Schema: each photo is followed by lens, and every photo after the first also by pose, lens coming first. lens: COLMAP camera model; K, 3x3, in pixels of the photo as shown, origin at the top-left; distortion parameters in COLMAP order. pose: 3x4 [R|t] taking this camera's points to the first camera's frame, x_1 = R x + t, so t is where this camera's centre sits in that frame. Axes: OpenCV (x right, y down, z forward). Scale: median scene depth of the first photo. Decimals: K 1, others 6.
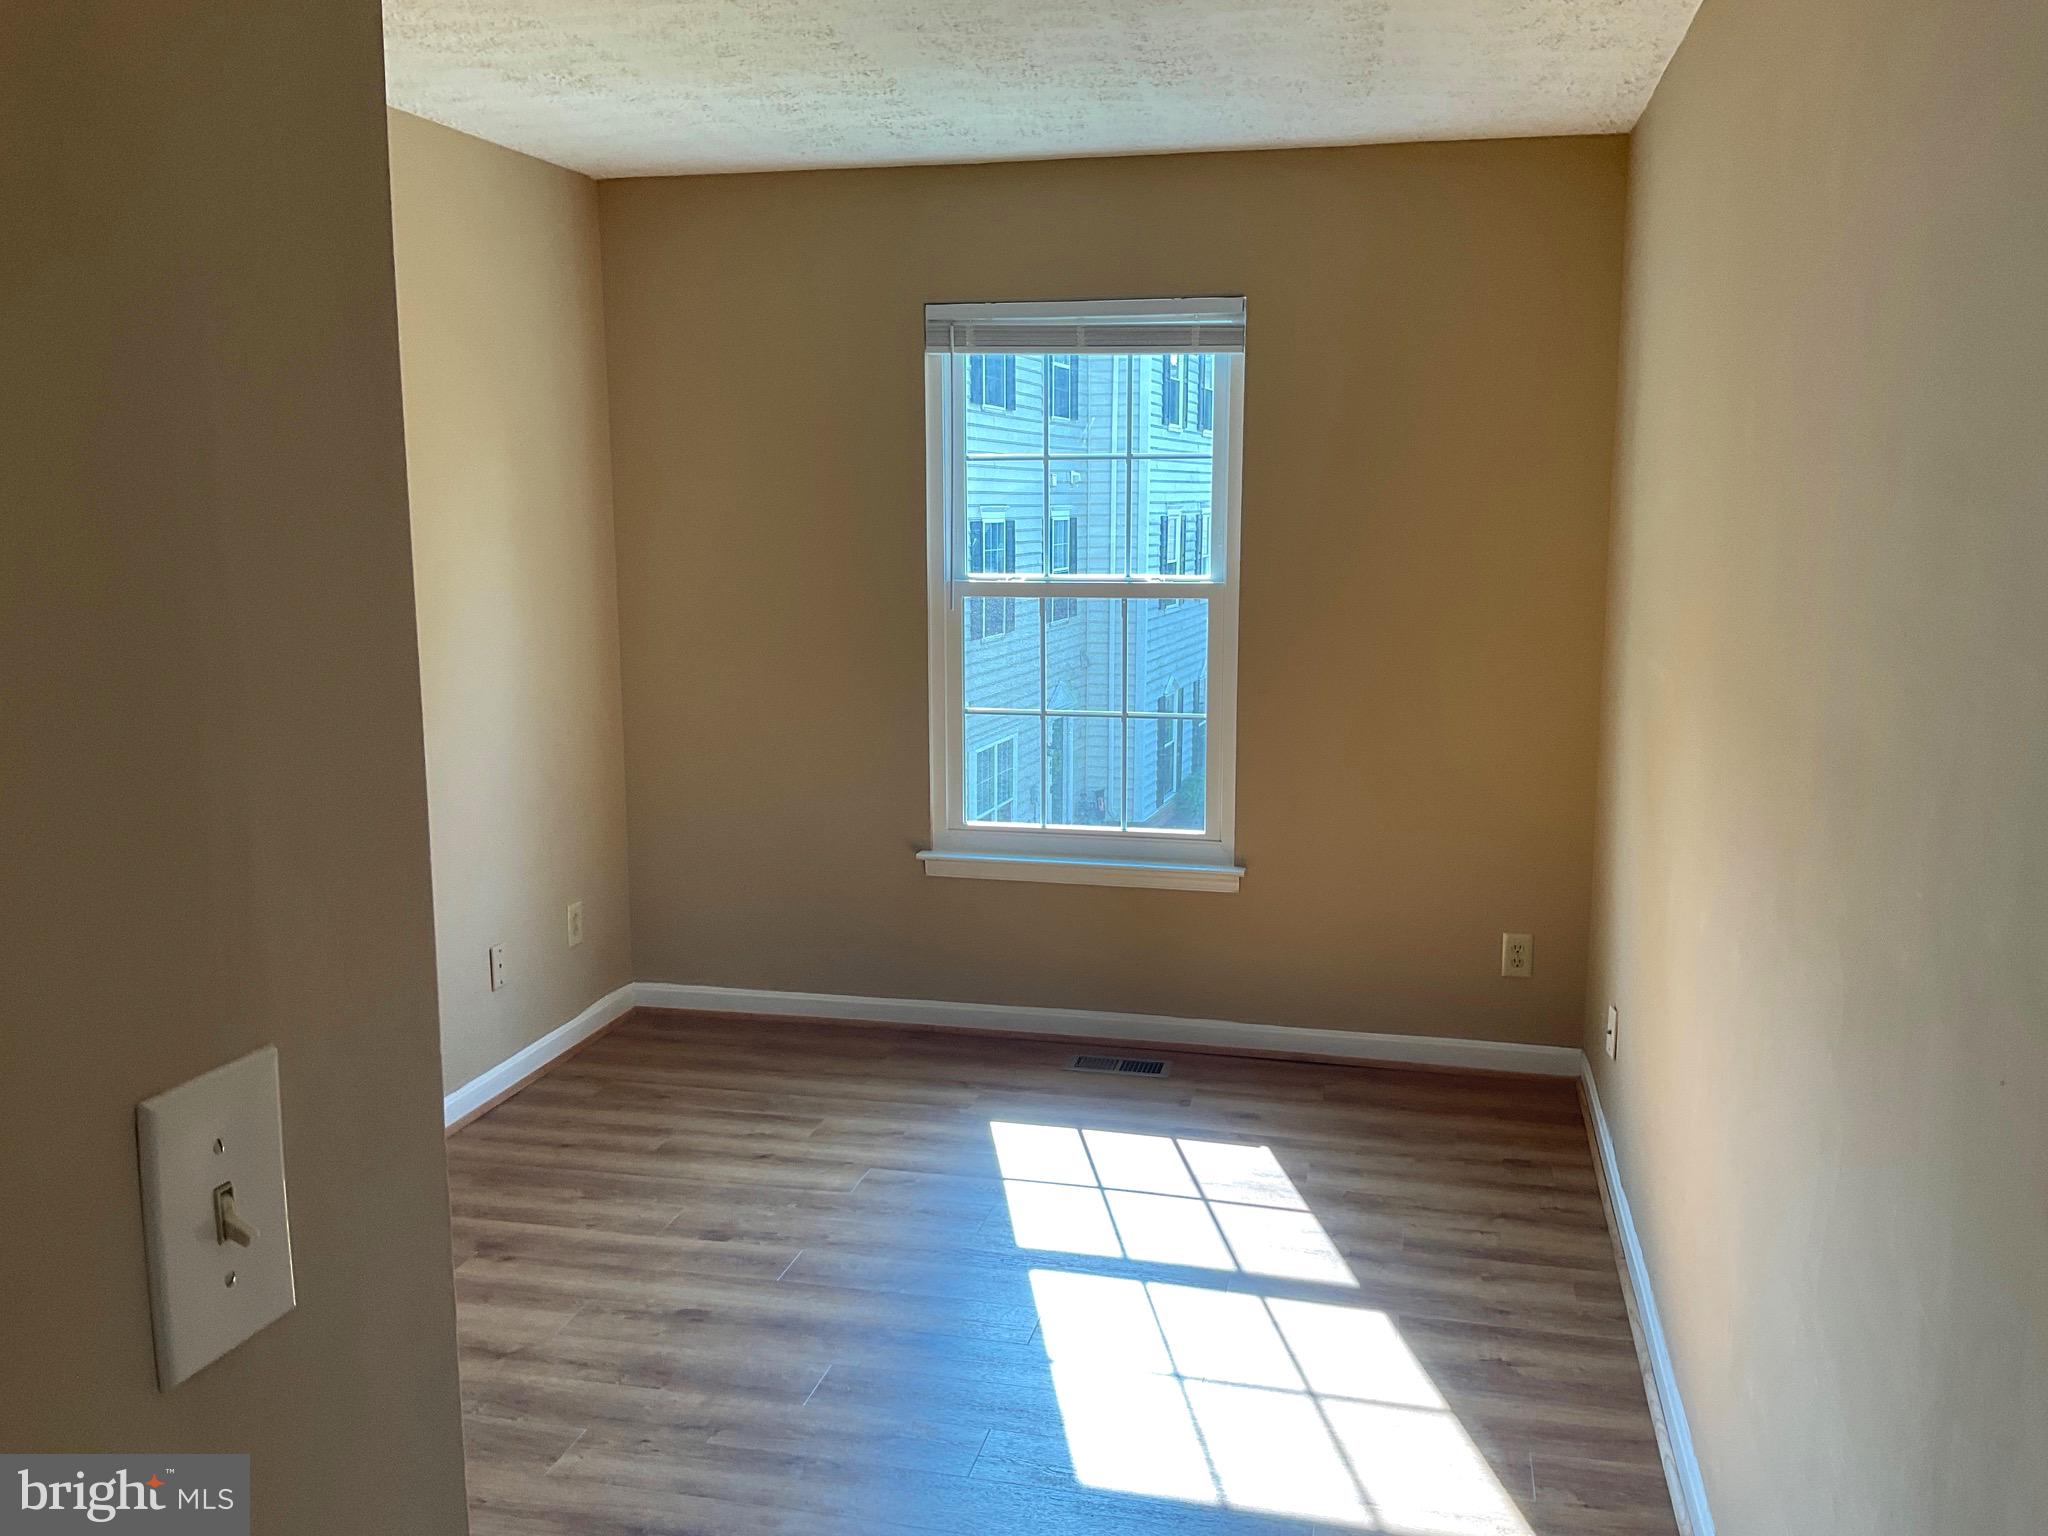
lens RADIAL K [[1696.3, 0, 1020.2], [0, 1696.3, 766.7], [0, 0, 1]] dist [-0.012733, -0.031394]
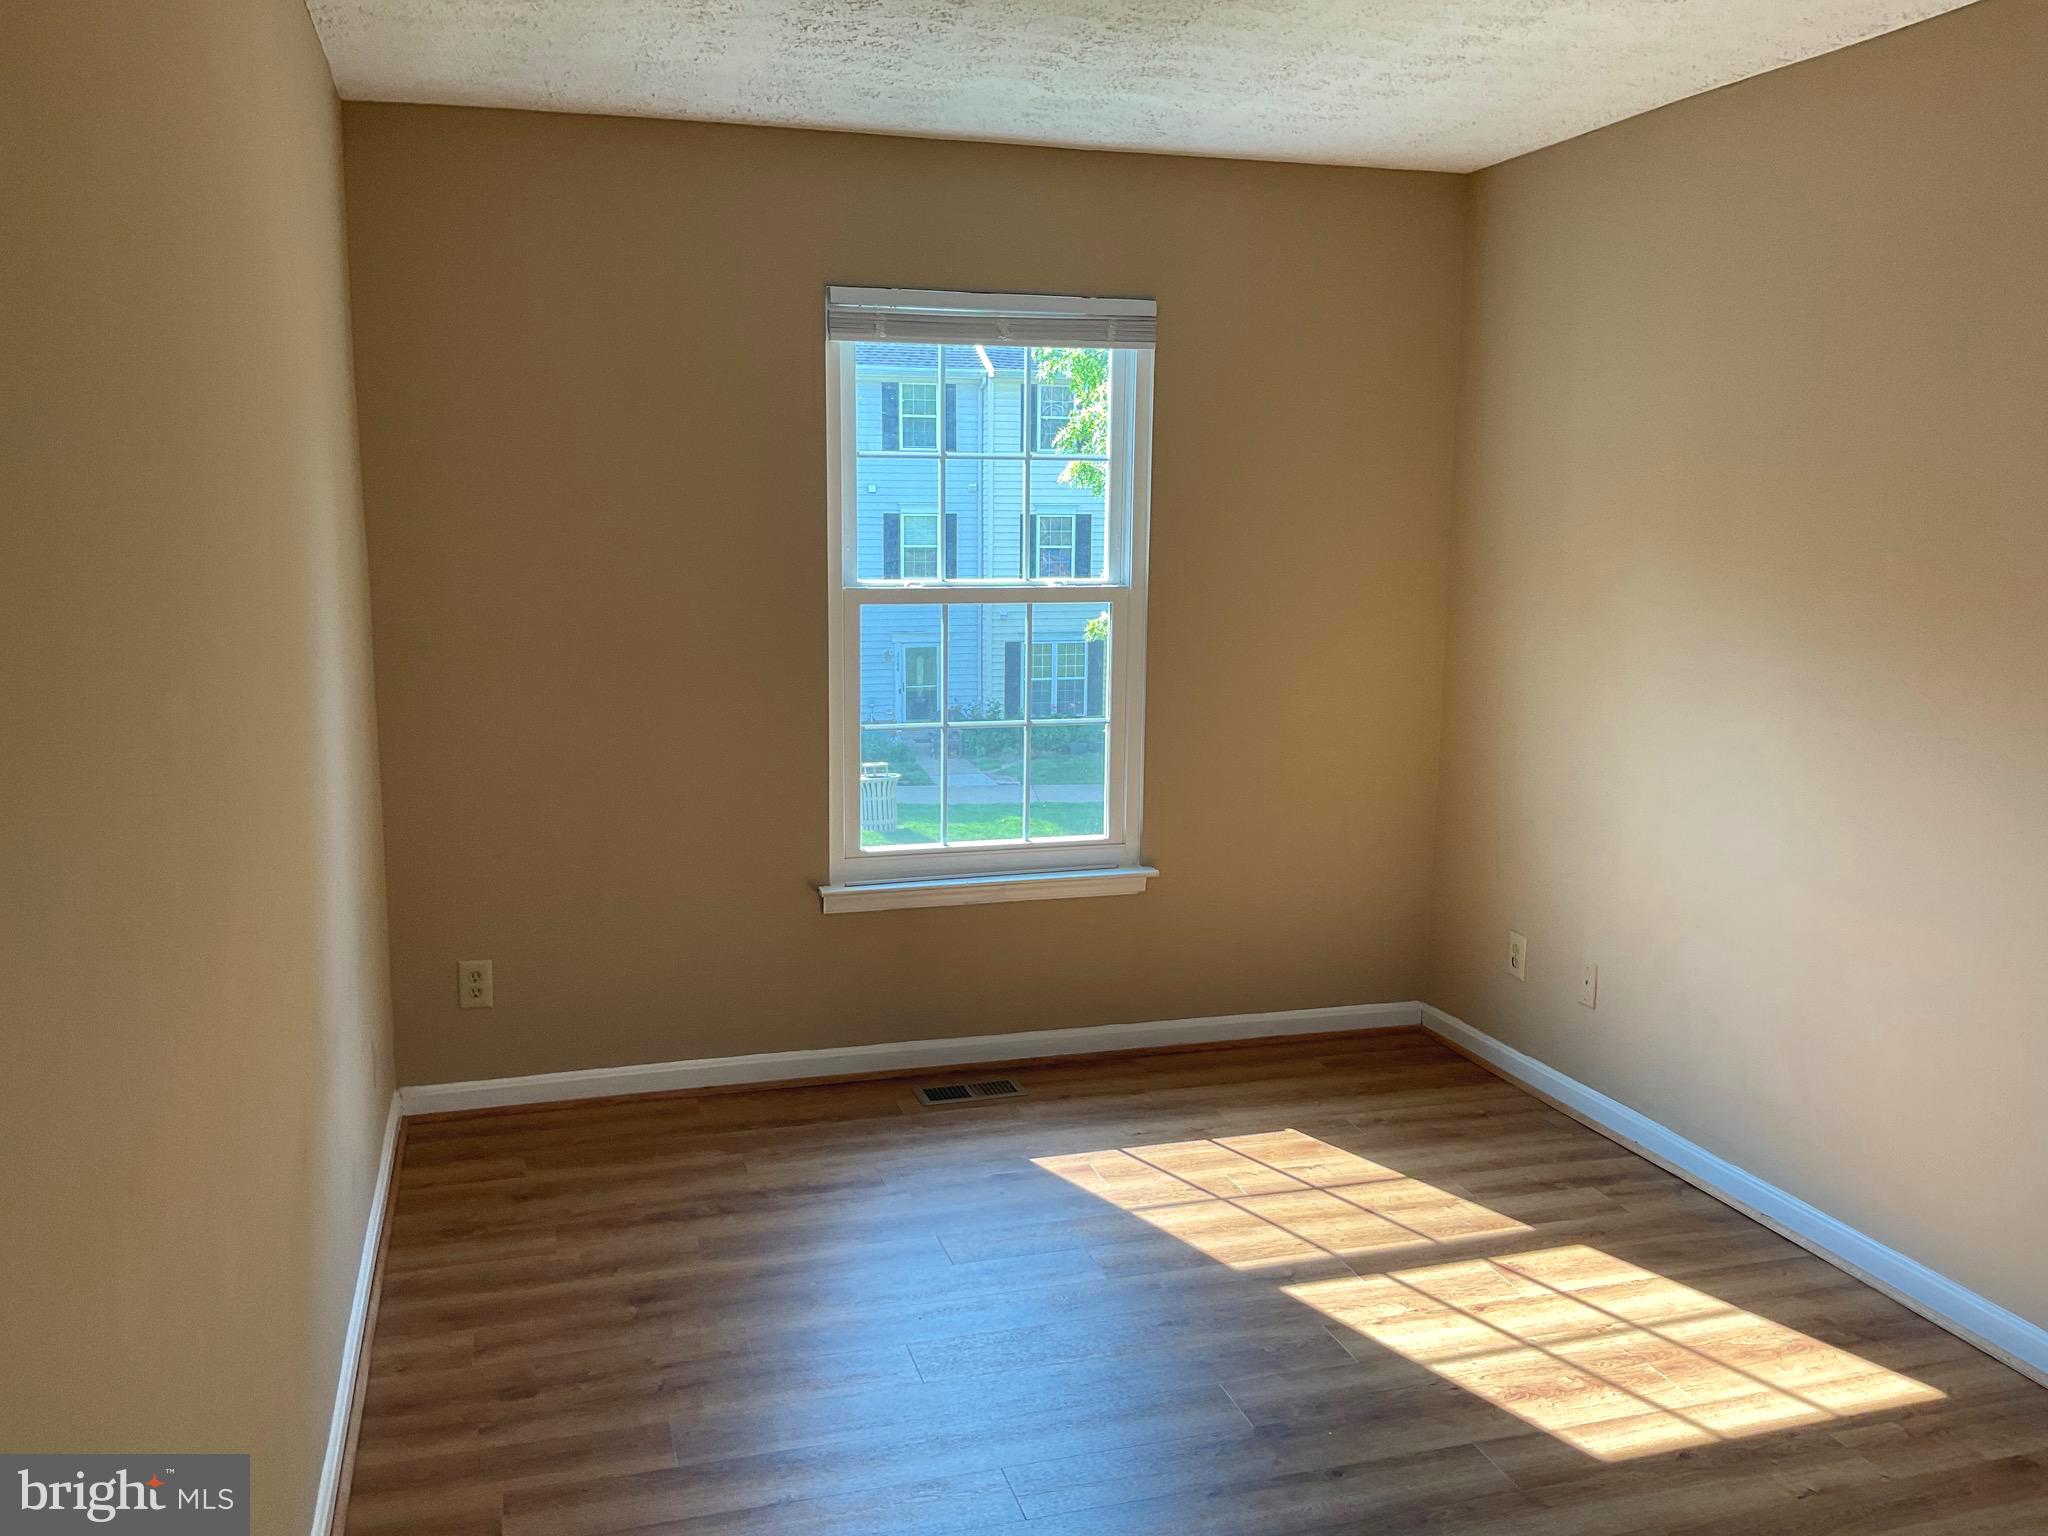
lens RADIAL K [[1696.3, 0, 1037.3], [0, 1696.3, 755.4], [0, 0, 1]] dist [-0.012733, -0.031394]
pose [[0.851312, -0.070204, 0.519941, -0.447113], [0.075140, 0.997105, 0.011603, -0.023073], [-0.519251, 0.029191, 0.854123, 0.171159]]
